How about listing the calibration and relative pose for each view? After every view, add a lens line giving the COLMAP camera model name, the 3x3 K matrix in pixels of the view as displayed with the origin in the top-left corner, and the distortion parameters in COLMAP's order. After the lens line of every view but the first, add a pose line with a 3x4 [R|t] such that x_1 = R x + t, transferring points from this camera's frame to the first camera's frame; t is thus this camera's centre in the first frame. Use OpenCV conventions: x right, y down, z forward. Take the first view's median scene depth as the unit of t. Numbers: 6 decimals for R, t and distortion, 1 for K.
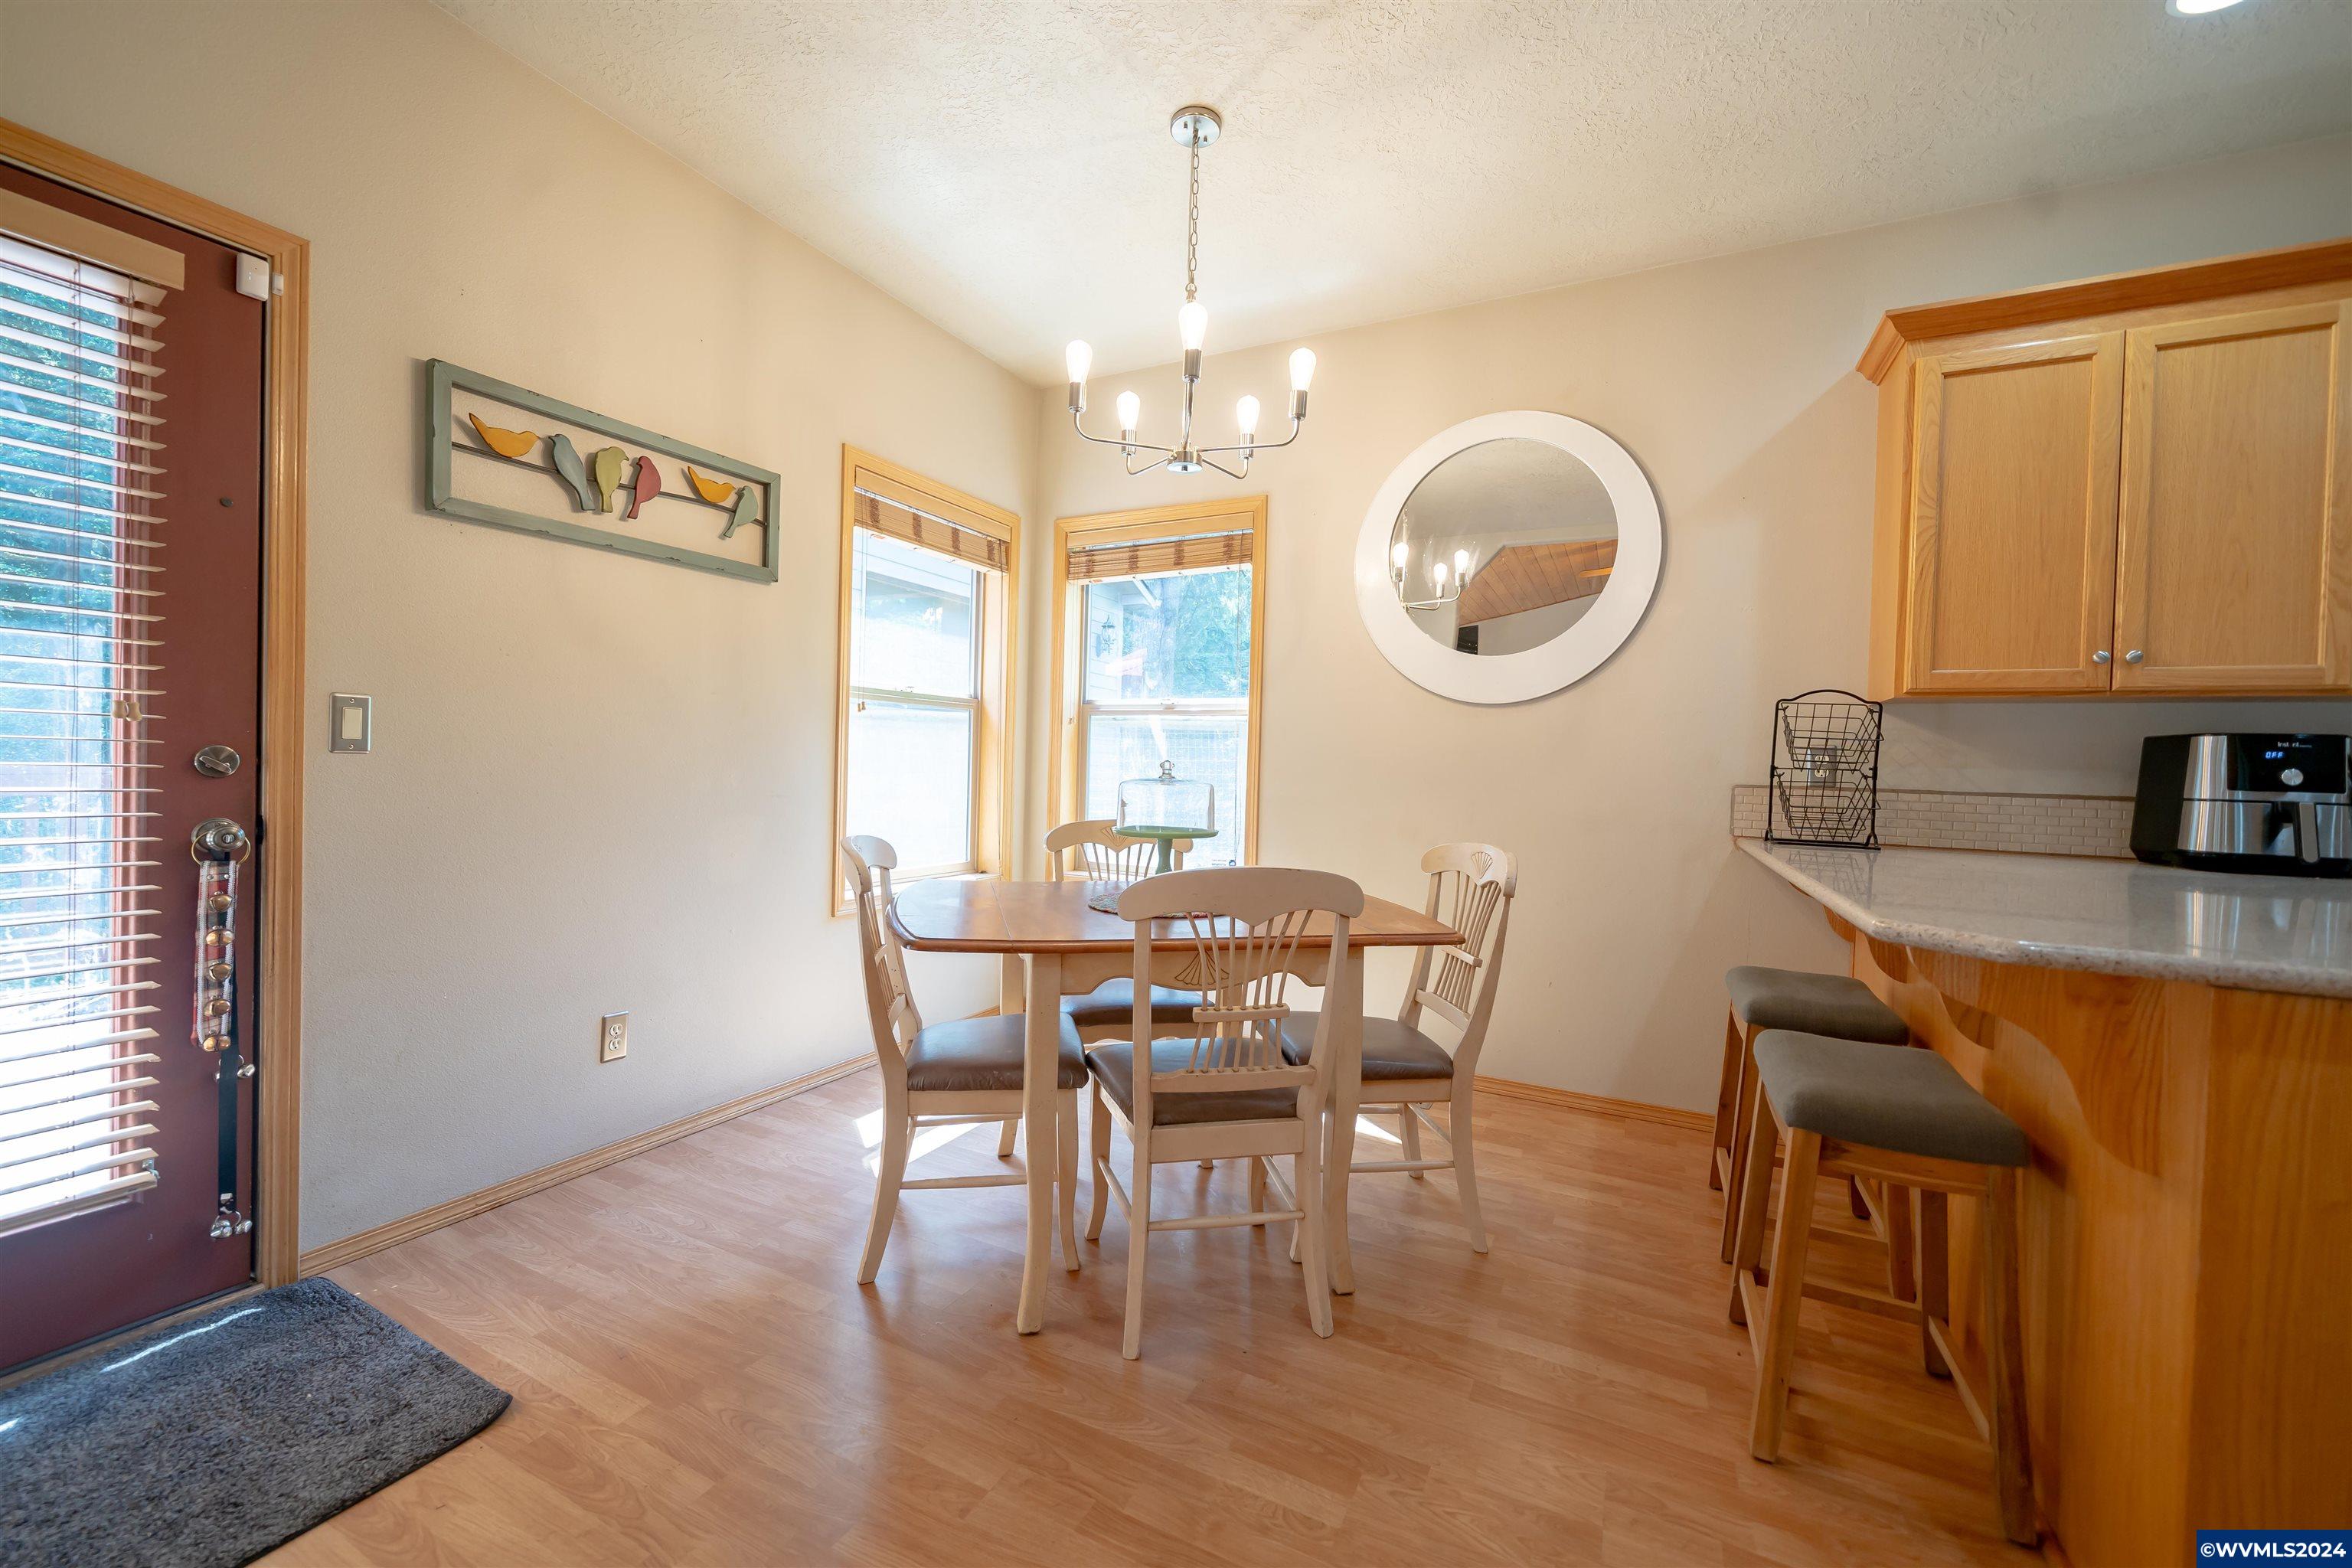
lens RADIAL K [[919.3, 0, 1180.1], [0, 919.3, 776.3], [0, 0, 1]] dist [-0.002707, 0.000010]
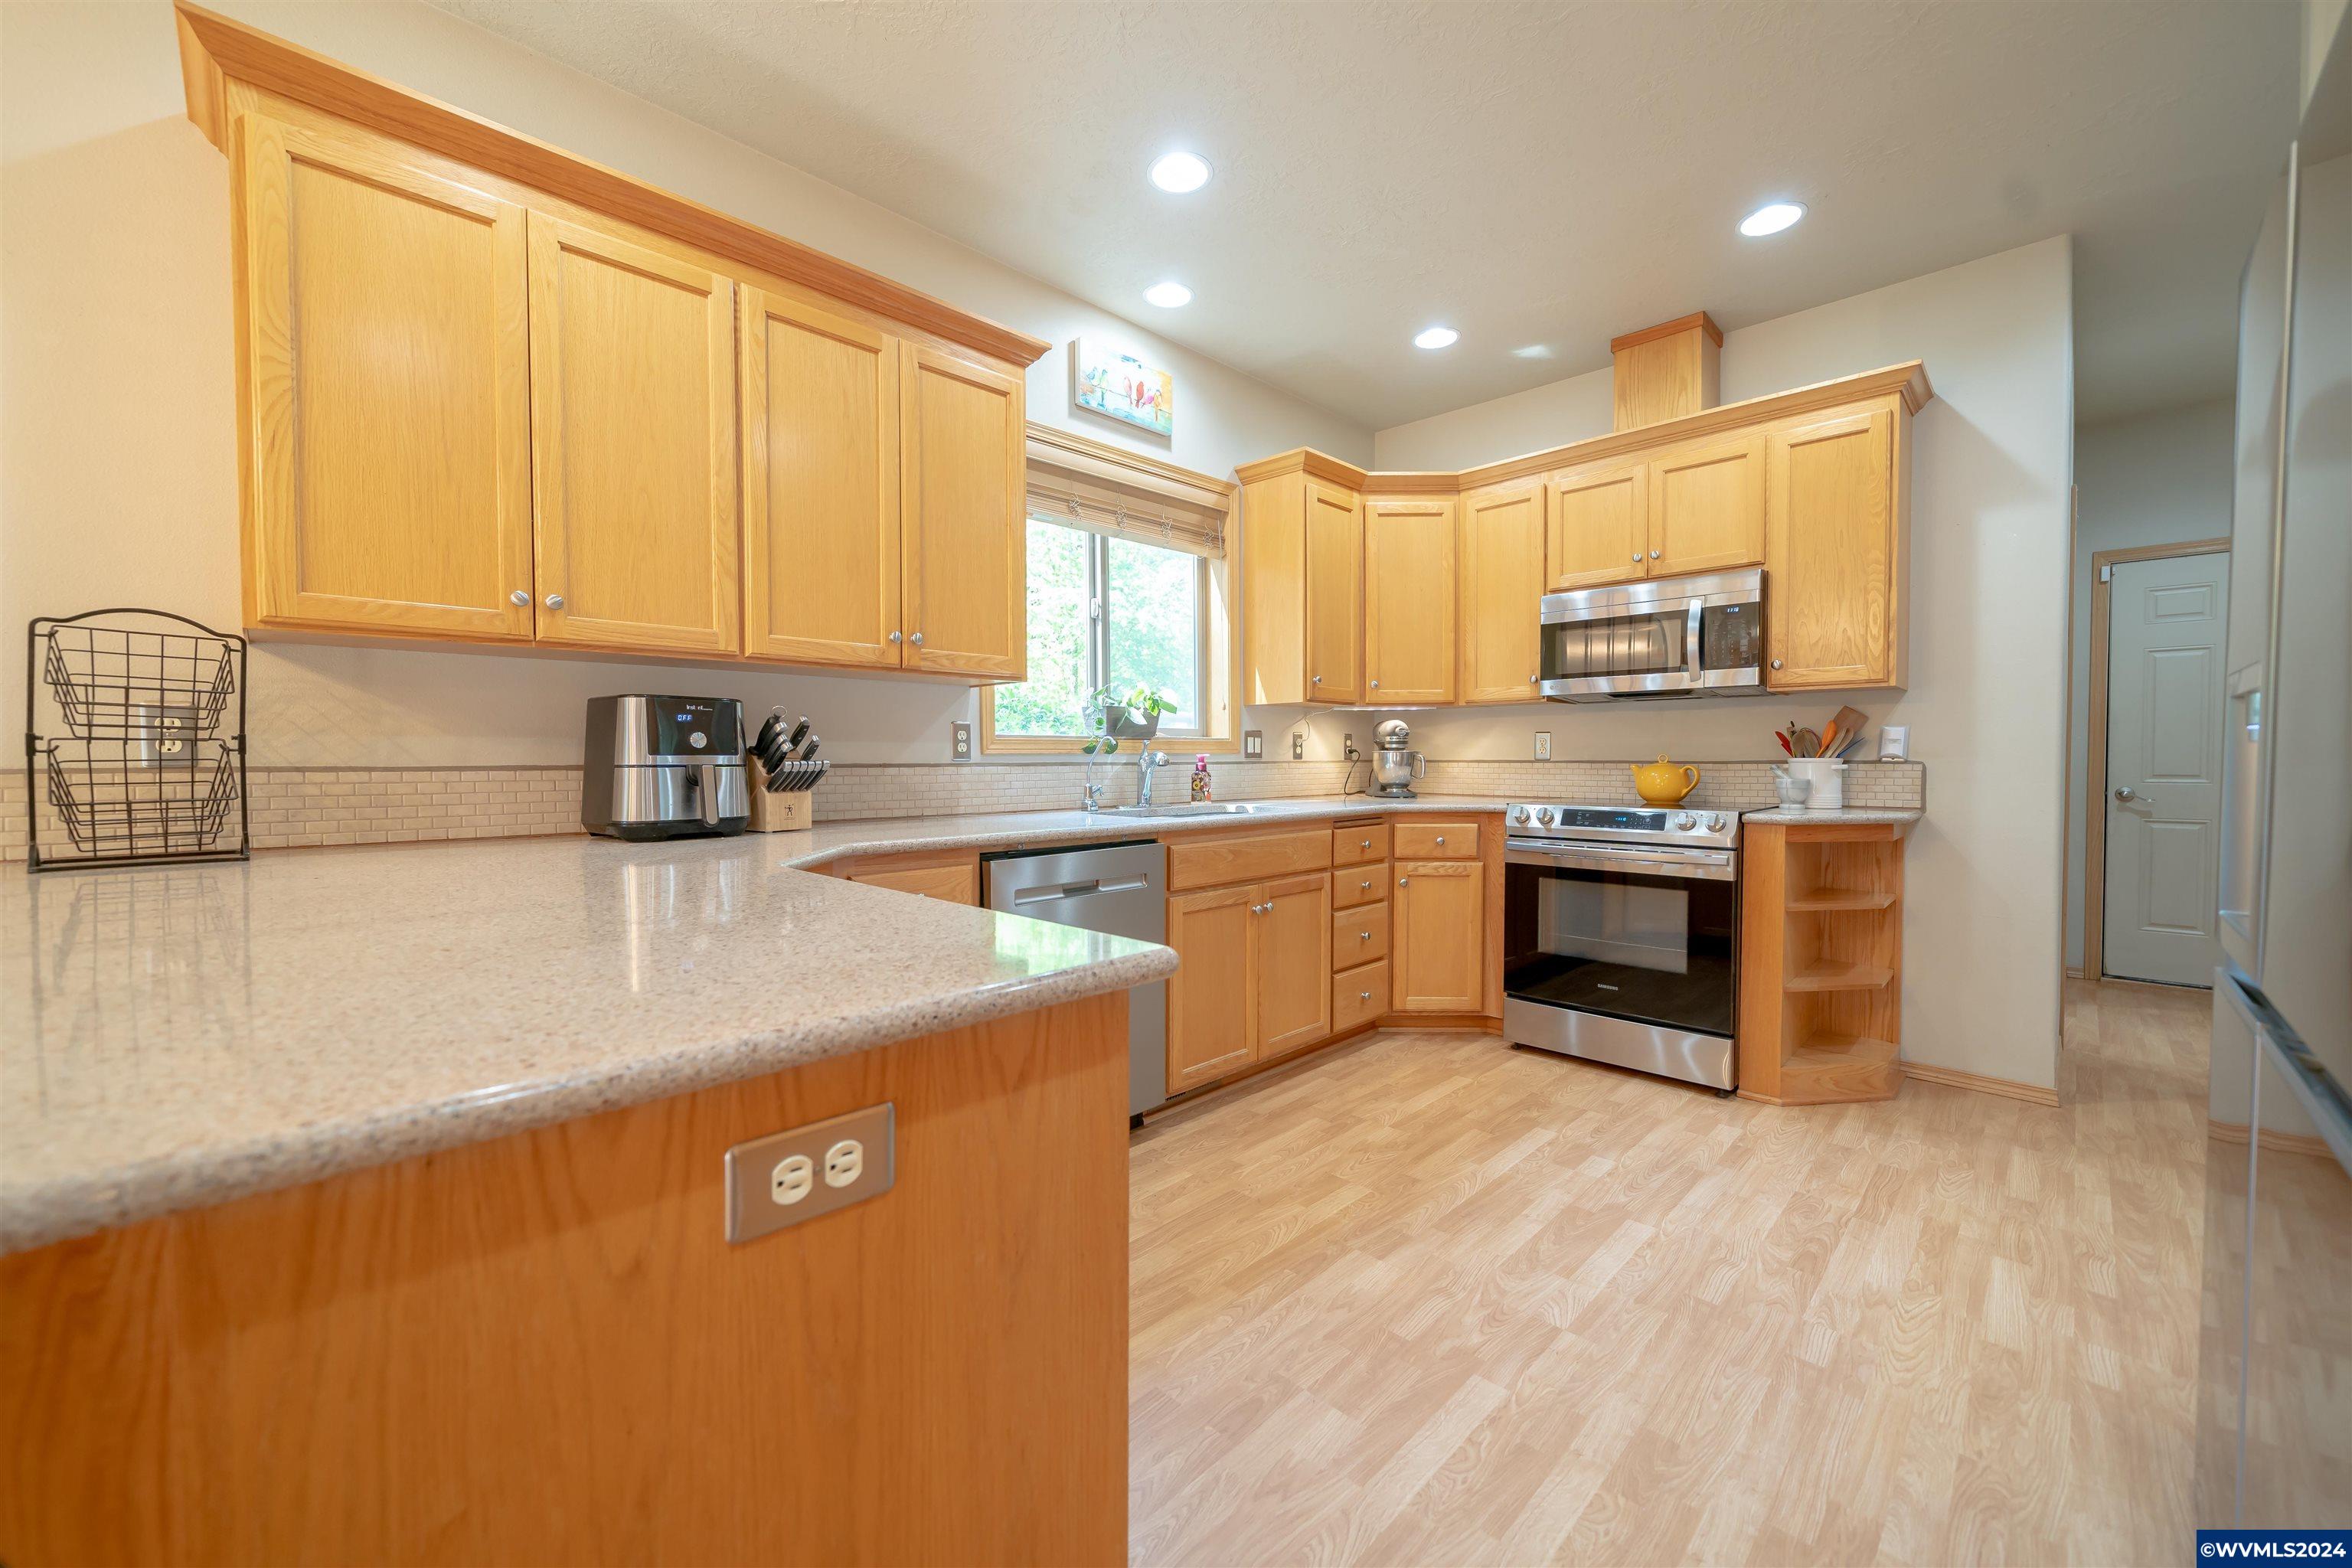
lens RADIAL K [[919.3, 0, 1178.7], [0, 919.3, 777.9], [0, 0, 1]] dist [-0.002707, 0.000010]
pose [[0.302141, -0.051344, 0.951879, 0.362889], [0.024461, 0.998637, 0.046102, 0.007634], [-0.952949, 0.009354, 0.302986, 0.172282]]
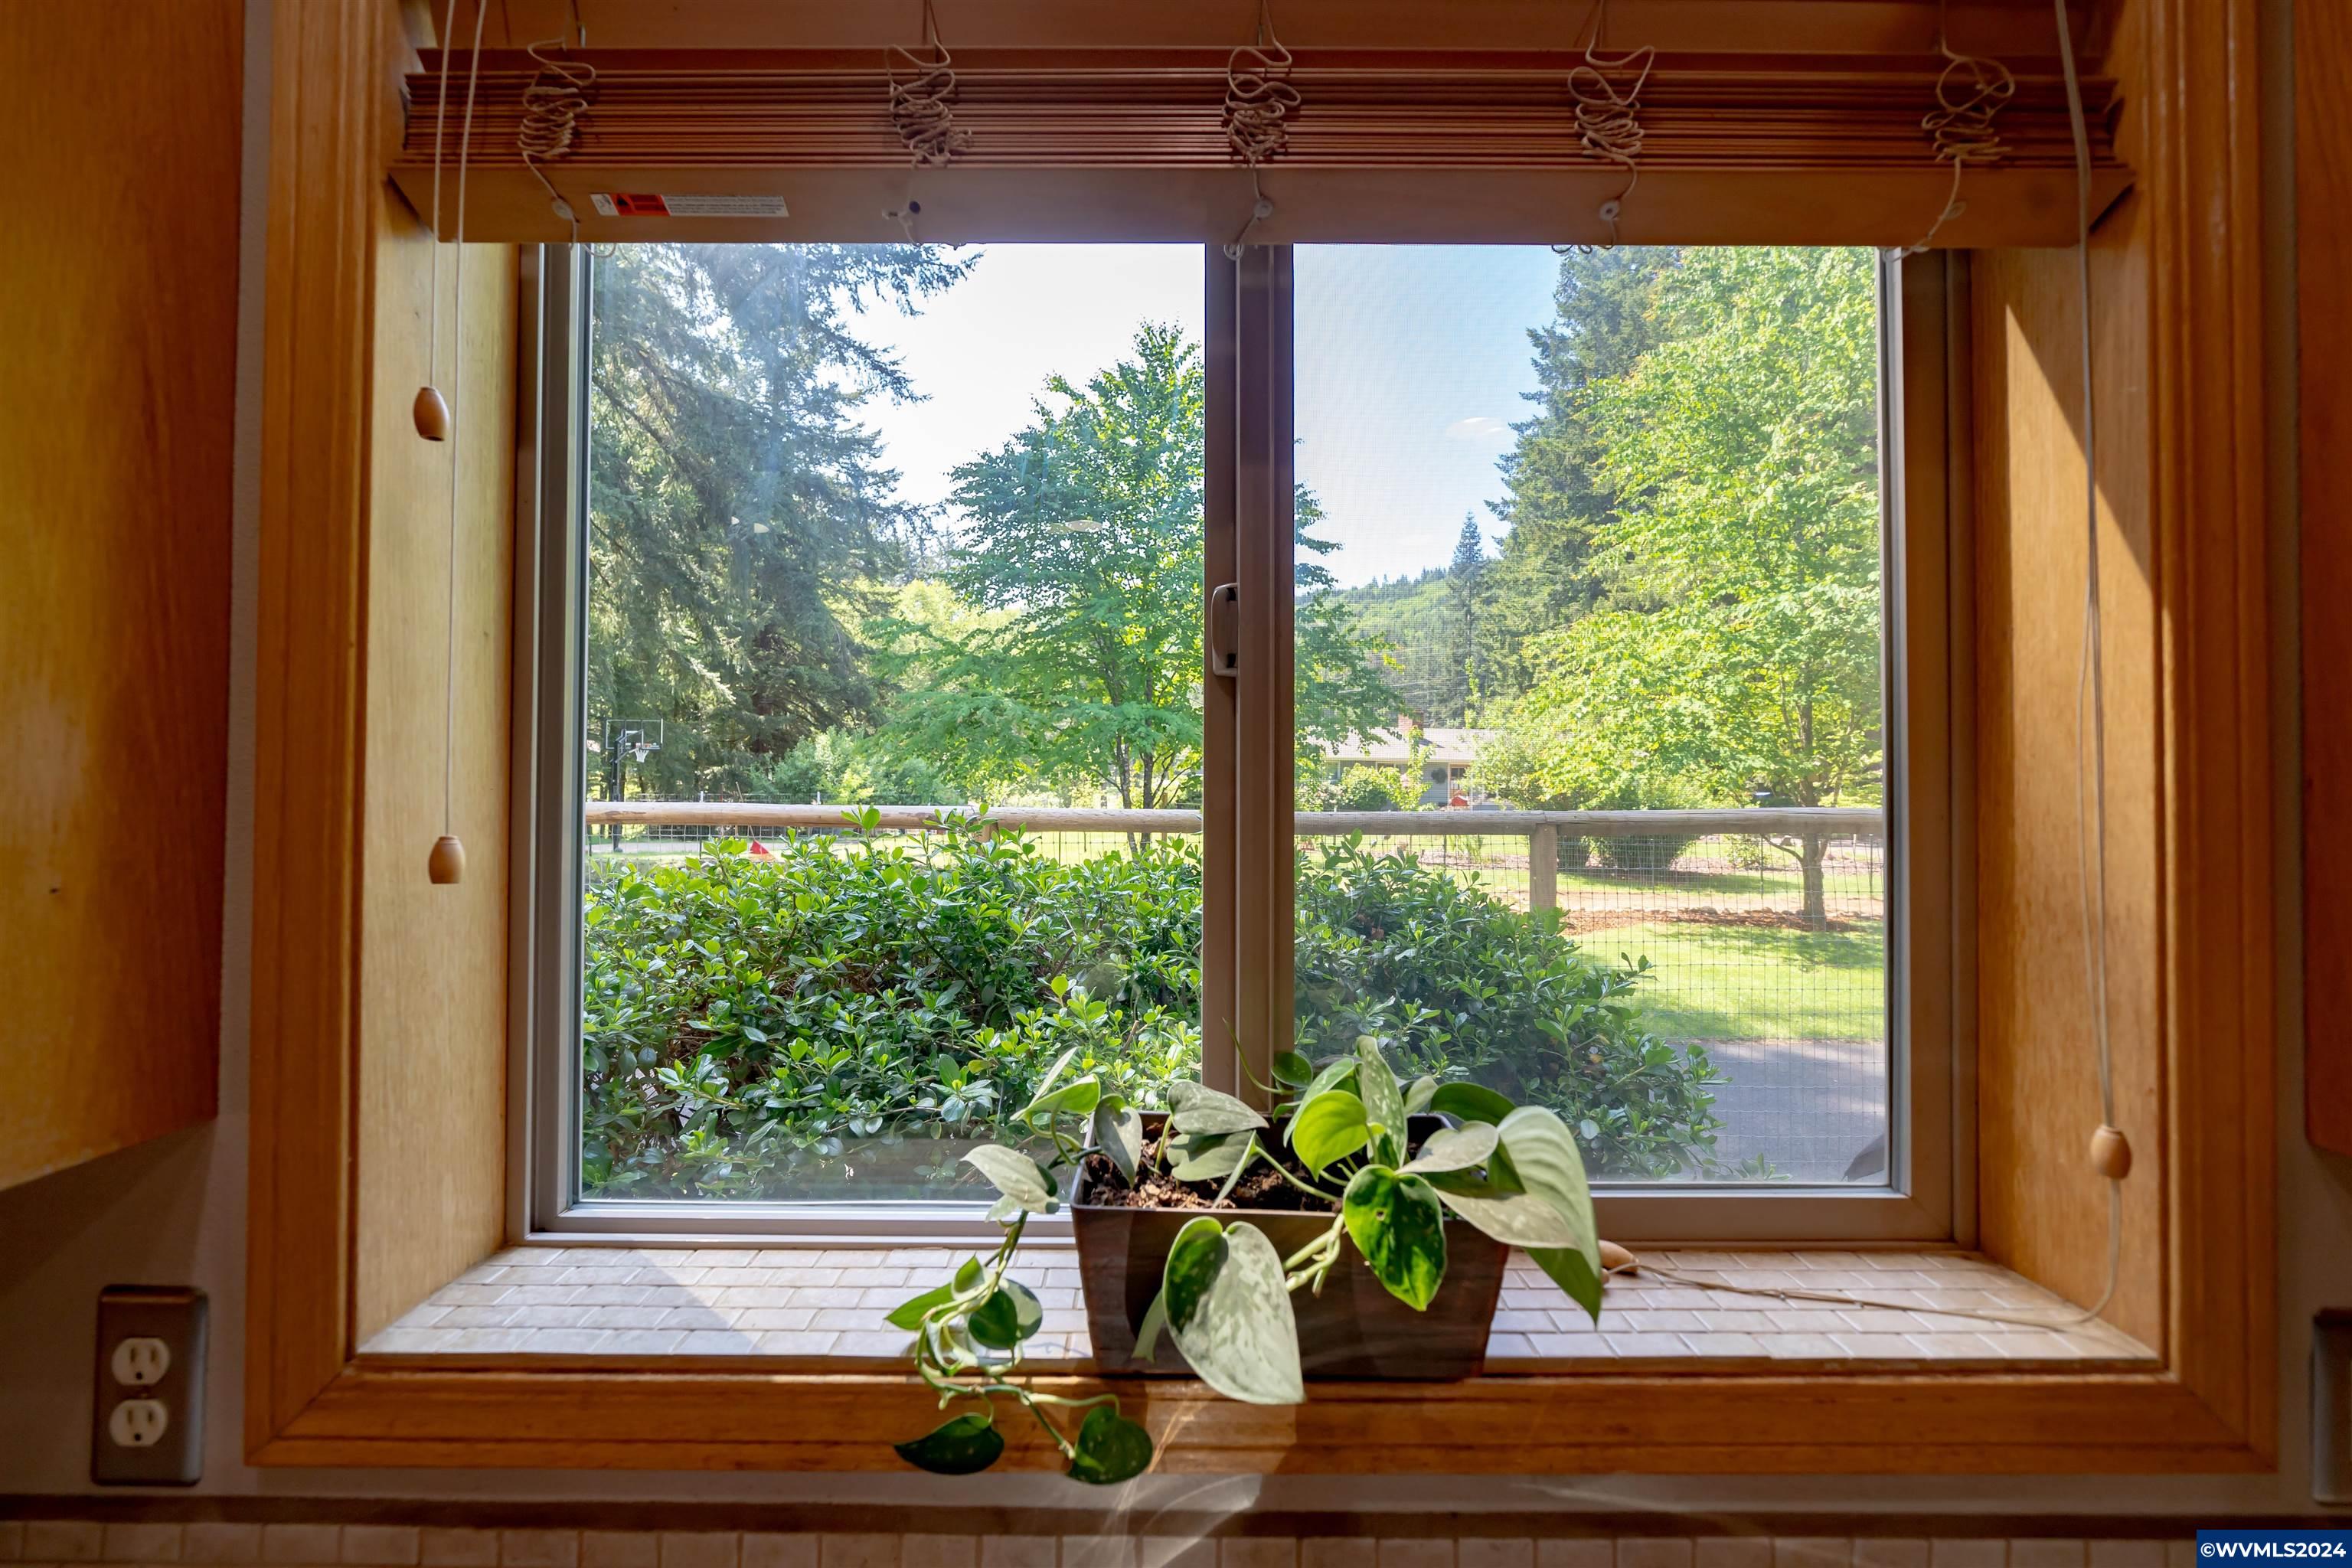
lens RADIAL K [[919.3, 0, 1174.3], [0, 919.3, 784.0], [0, 0, 1]] dist [-0.002707, 0.000010]
pose [[0.888818, -0.020665, 0.457795, 1.436039], [0.030576, 0.999431, -0.014248, -0.122315], [-0.457240, 0.026661, 0.888944, 0.439403]]
